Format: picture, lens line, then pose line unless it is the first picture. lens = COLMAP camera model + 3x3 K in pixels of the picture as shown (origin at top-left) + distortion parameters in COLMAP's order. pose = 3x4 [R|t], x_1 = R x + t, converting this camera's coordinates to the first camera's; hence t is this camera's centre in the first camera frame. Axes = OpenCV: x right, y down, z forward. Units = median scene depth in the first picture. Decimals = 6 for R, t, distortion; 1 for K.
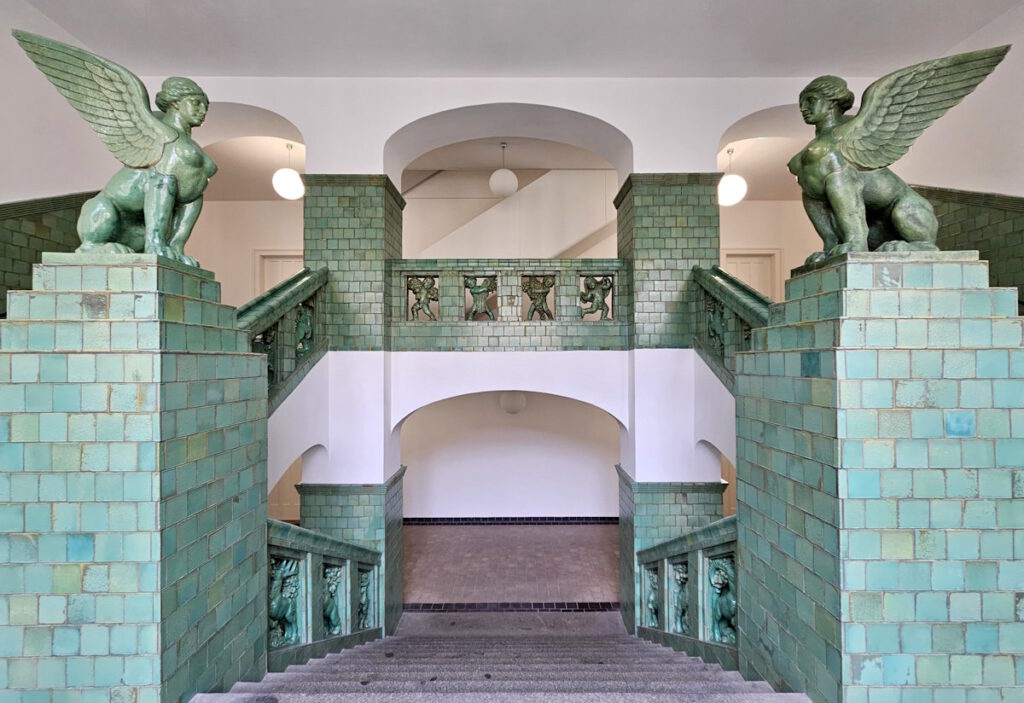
lens RADIAL K [[431.5, 0, 512.0], [0, 431.5, 351.5], [0, 0, 1]] dist [-0.000493, -0.000081]
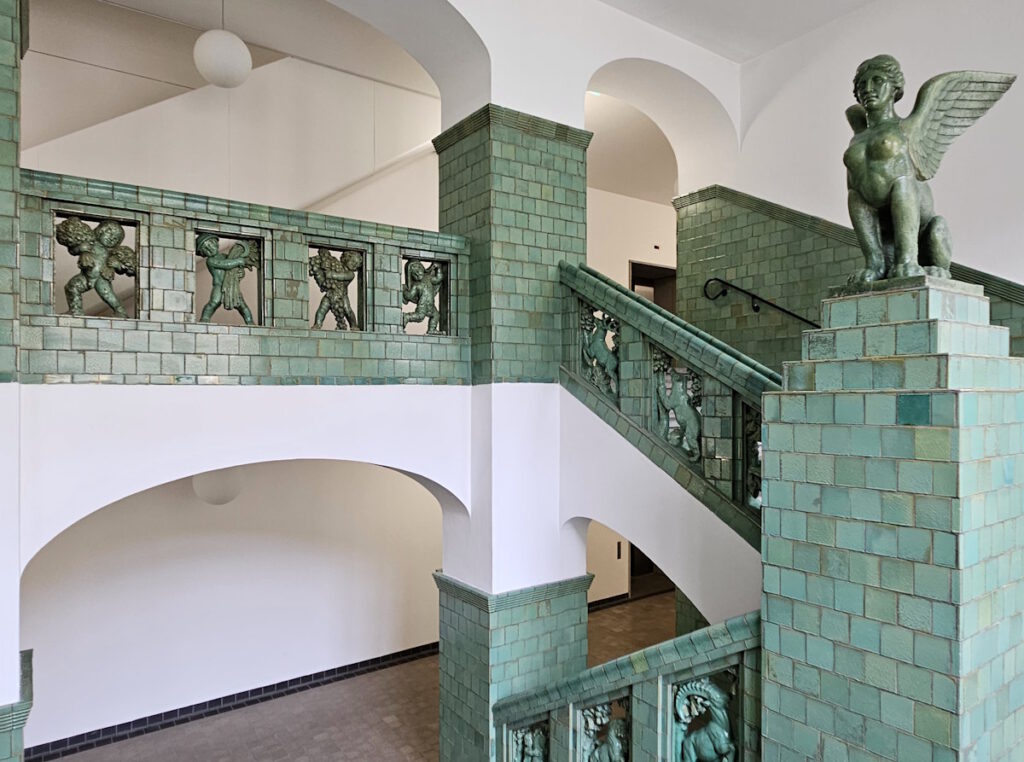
lens RADIAL K [[708.9, 0, 512.0], [0, 708.9, 381.0], [0, 0, 1]] dist [0.025922, -0.002113]
pose [[0.817798, 0.011120, 0.575398, -0.281733], [-0.010025, 0.999937, -0.005077, -0.003687], [-0.575418, -0.001616, 0.817858, 0.133616]]
